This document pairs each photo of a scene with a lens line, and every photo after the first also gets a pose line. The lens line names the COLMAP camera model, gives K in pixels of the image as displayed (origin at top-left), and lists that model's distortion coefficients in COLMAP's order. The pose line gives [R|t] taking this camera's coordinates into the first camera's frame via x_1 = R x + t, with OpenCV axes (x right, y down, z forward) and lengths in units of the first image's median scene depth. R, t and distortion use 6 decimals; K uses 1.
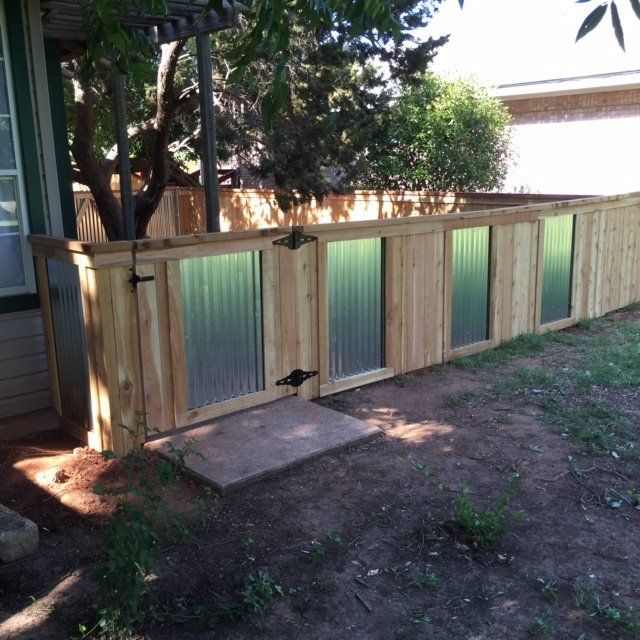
lens RADIAL K [[738.9, 0, 319.9], [0, 738.9, 320.5], [0, 0, 1]] dist [0.040375, 0.000000]
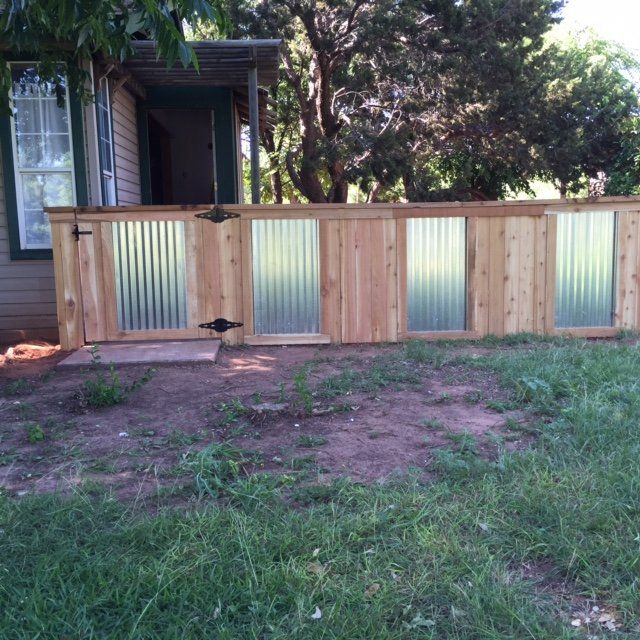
lens RADIAL K [[738.9, 0, 320.0], [0, 738.9, 319.8], [0, 0, 1]] dist [0.040375, 0.000000]
pose [[0.790289, 0.081055, -0.607350, 0.865907], [-0.123323, 0.991969, -0.028084, 0.082424], [0.600196, 0.097094, 0.793938, 0.093922]]
